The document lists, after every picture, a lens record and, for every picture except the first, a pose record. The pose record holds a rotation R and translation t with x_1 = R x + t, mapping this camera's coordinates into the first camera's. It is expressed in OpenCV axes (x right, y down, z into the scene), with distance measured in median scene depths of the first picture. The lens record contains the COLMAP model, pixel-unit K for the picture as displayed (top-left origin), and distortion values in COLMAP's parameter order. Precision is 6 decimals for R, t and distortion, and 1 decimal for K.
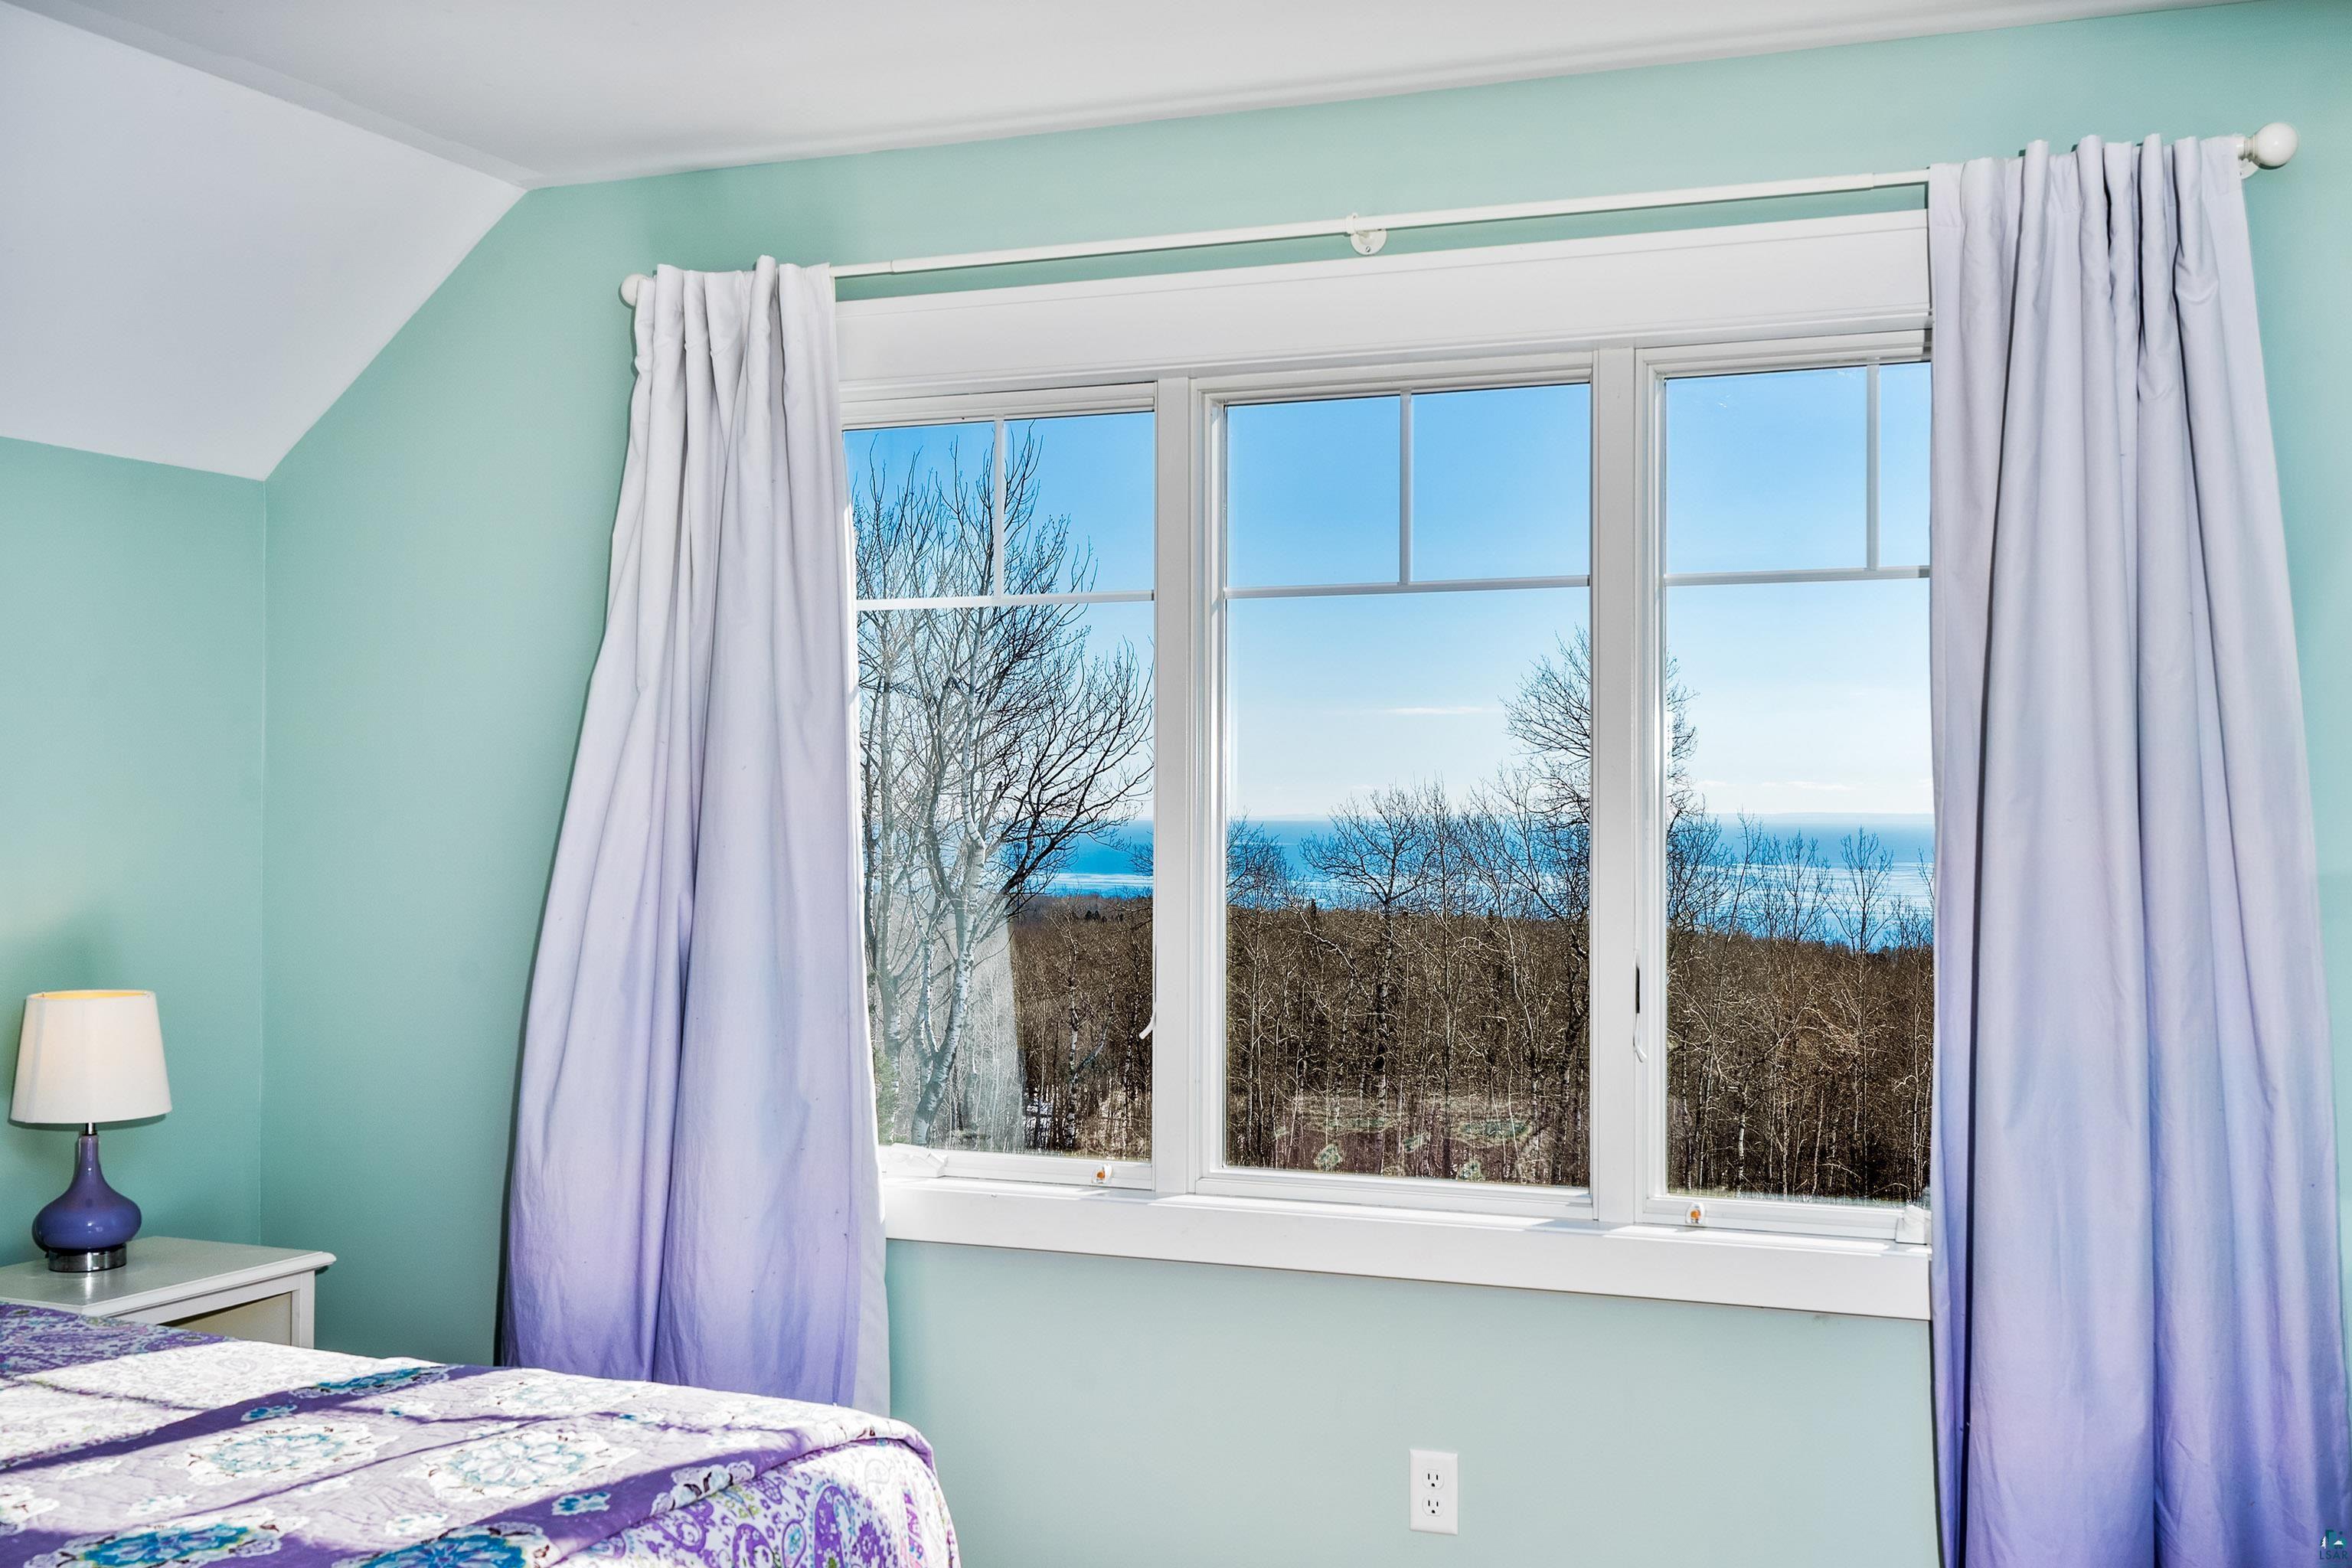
lens RADIAL K [[2518.0, 0, 1221.5], [0, 2518.0, 784.1], [0, 0, 1]] dist [0.158279, 0.003916]
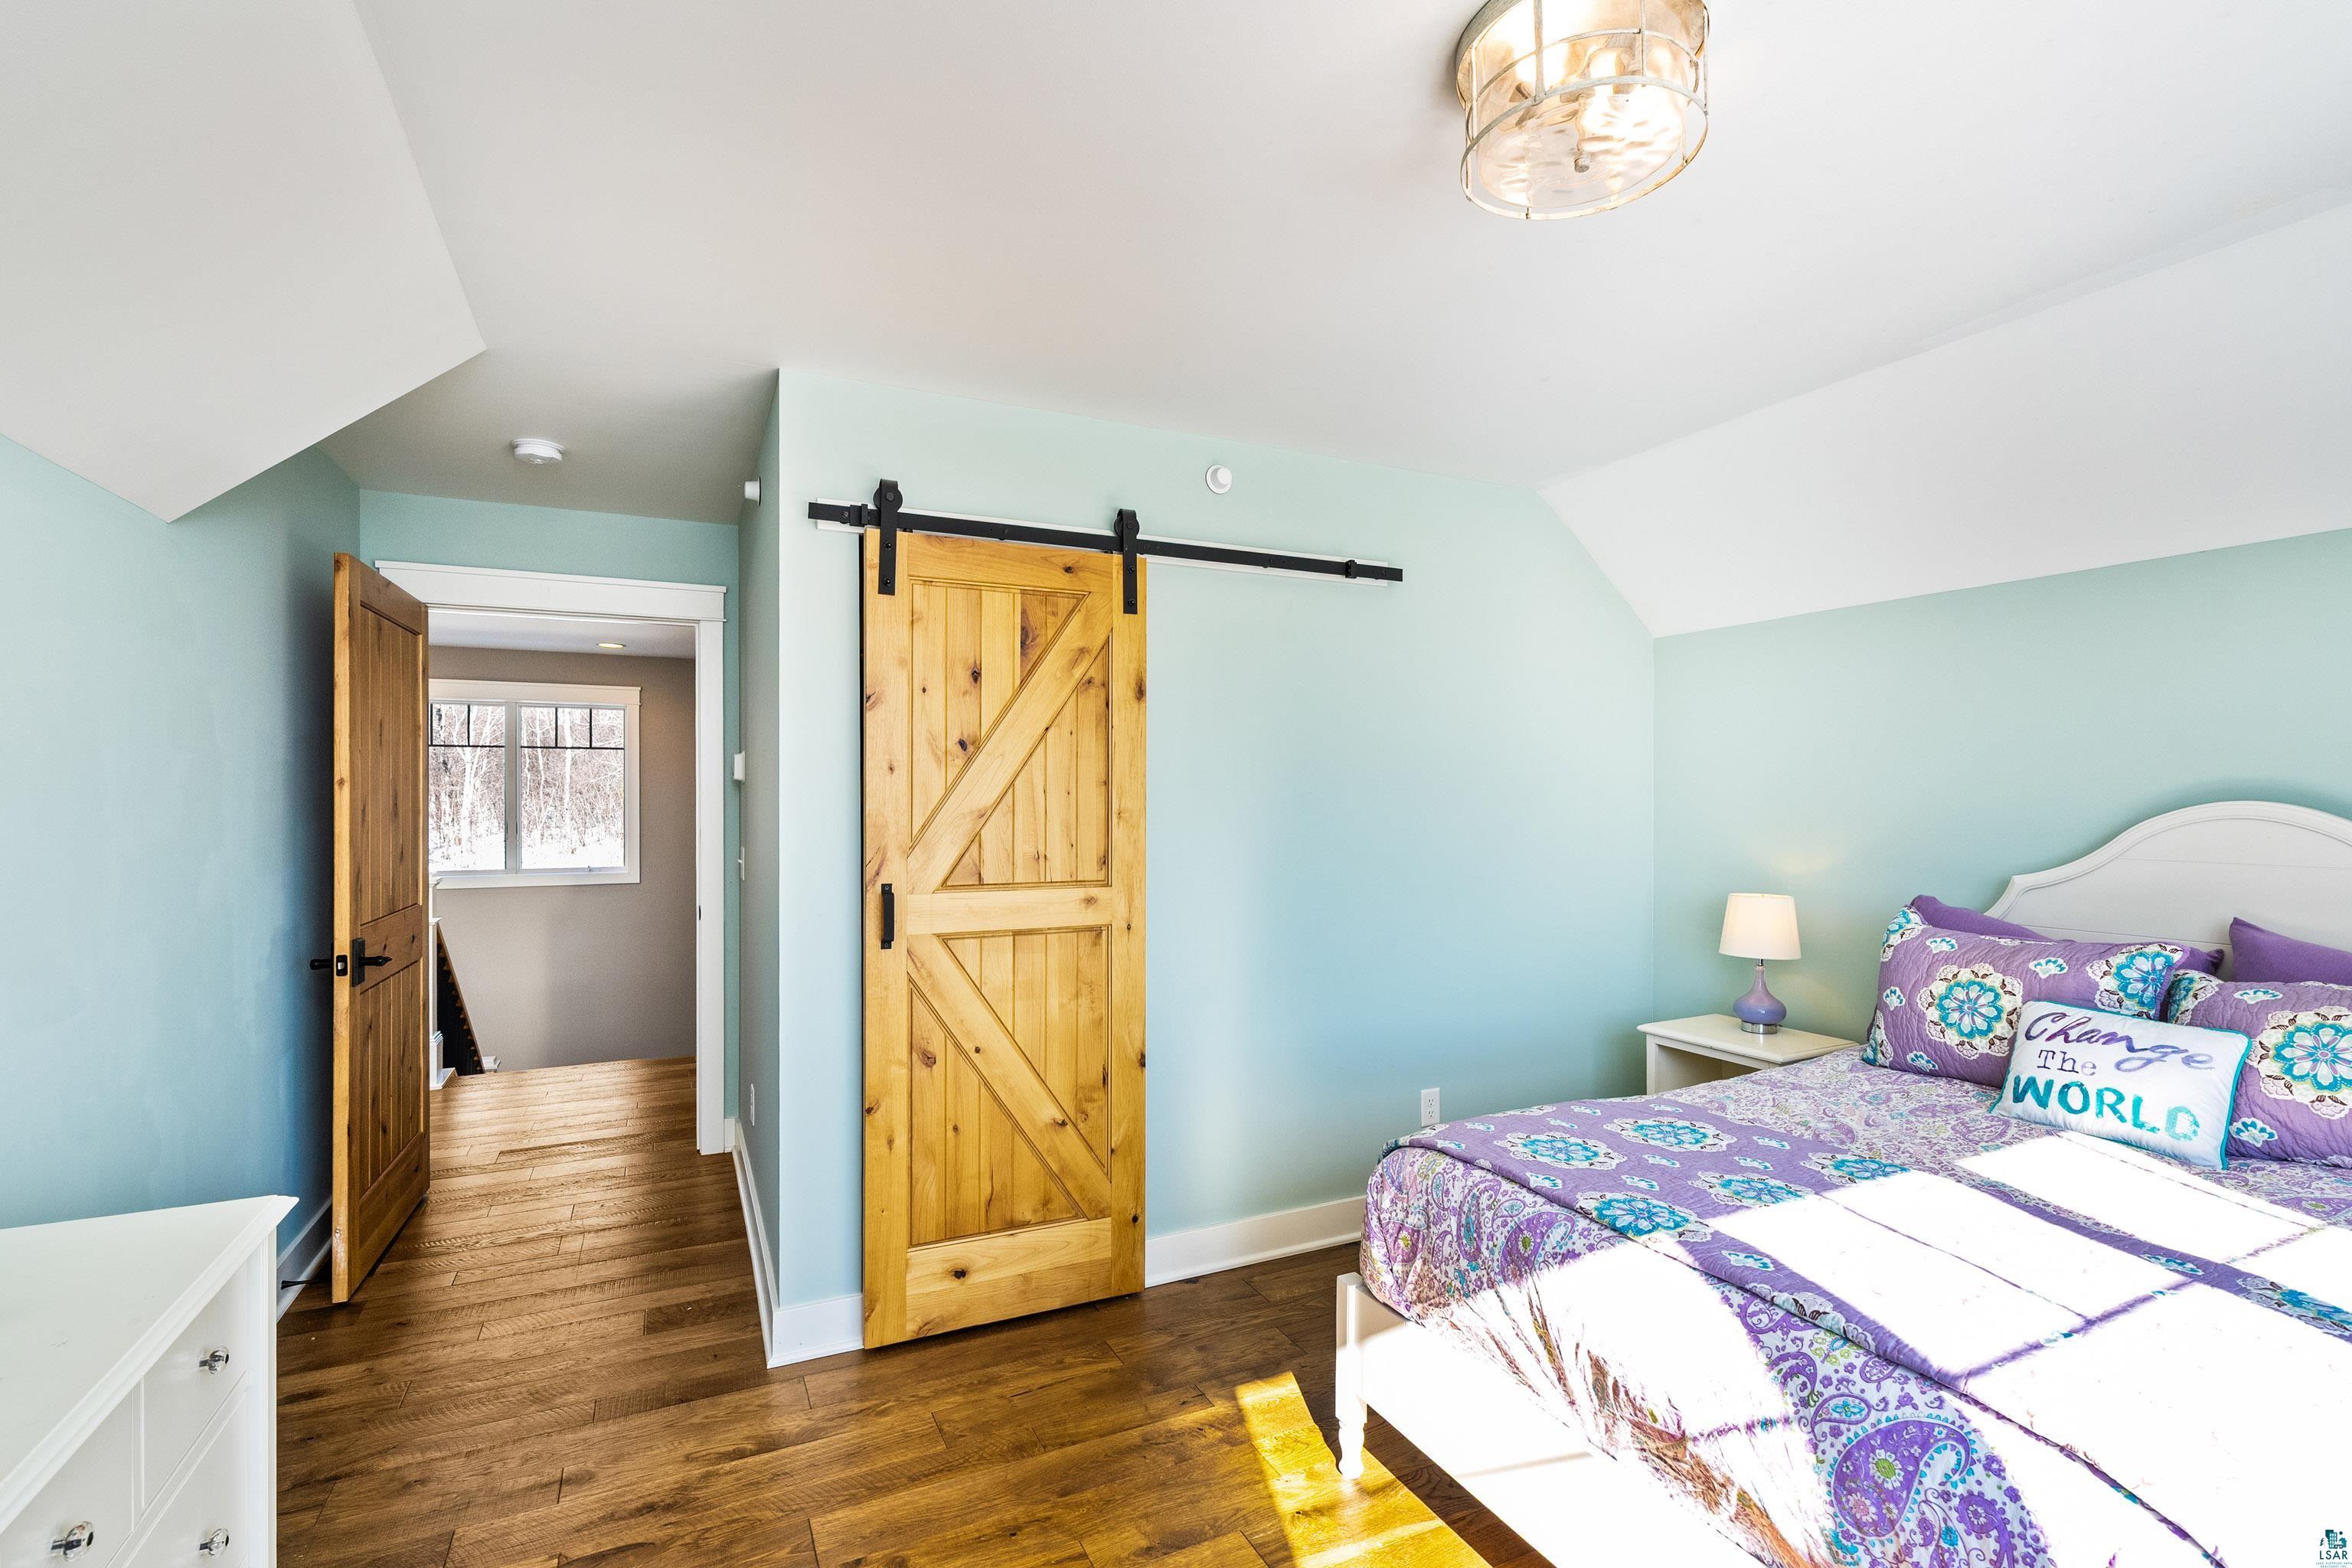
lens RADIAL K [[1075.8, 0, 1176.0], [0, 1075.8, 784.0], [0, 0, 1]] dist [-0.004278, -0.000284]
pose [[-0.667426, -0.014010, -0.744544, 0.402170], [0.002300, 0.999779, -0.020874, 0.010023], [0.744672, -0.015644, -0.667247, 1.046664]]
